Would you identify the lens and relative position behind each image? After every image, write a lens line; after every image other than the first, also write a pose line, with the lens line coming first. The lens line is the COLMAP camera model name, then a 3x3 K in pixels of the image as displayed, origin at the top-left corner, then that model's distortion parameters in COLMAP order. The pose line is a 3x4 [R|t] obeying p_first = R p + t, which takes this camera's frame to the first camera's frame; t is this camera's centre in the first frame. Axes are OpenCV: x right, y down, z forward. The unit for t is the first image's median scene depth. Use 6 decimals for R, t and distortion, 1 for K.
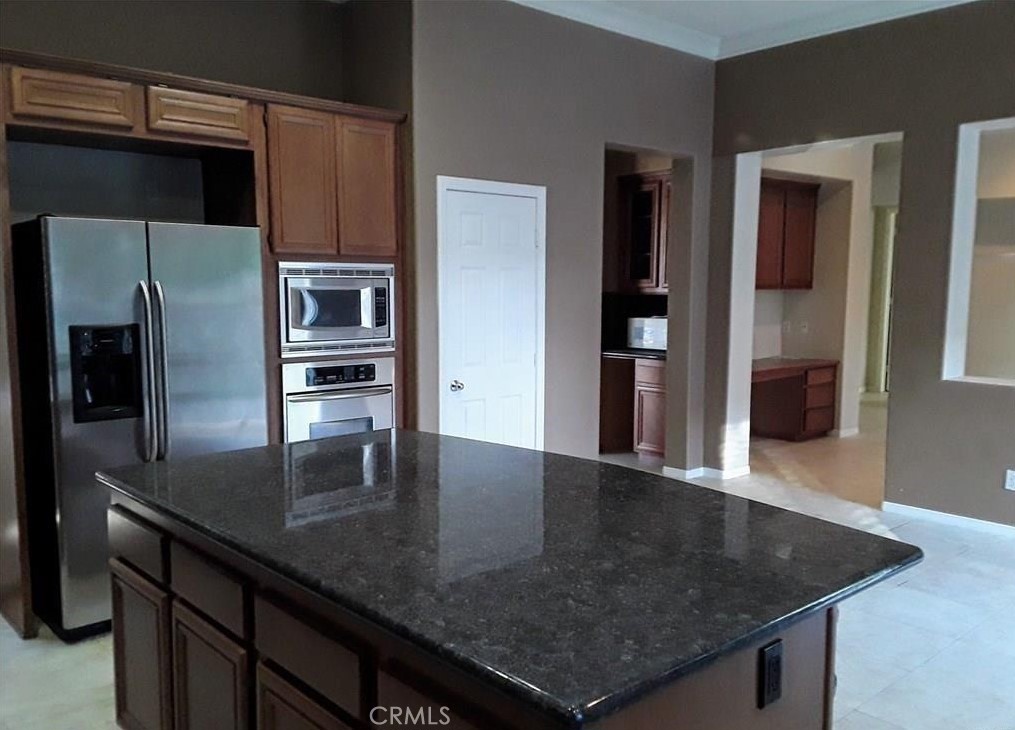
lens RADIAL K [[846.5, 0, 510.7], [0, 846.5, 380.3], [0, 0, 1]] dist [0.158856, -0.281819]
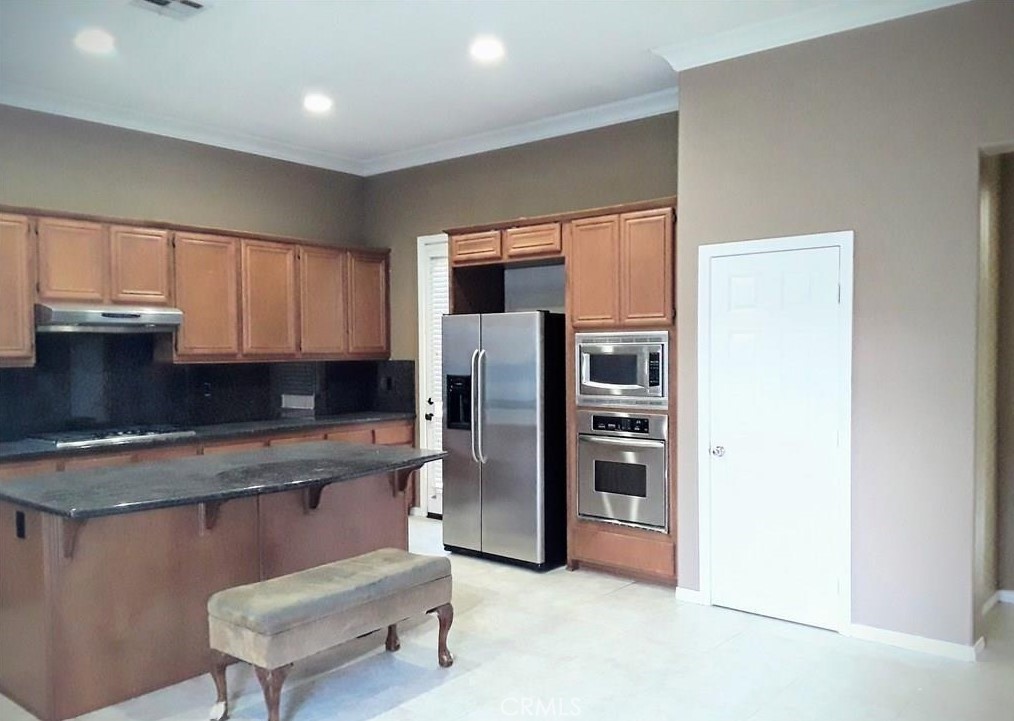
lens RADIAL K [[827.9, 0, 480.8], [0, 827.9, 387.0], [0, 0, 1]] dist [0.041132, -0.009108]
pose [[0.113194, 0.042270, -0.992673, 0.912946], [-0.107884, 0.993710, 0.030012, -0.070893], [0.987698, 0.103696, 0.117043, 0.642450]]
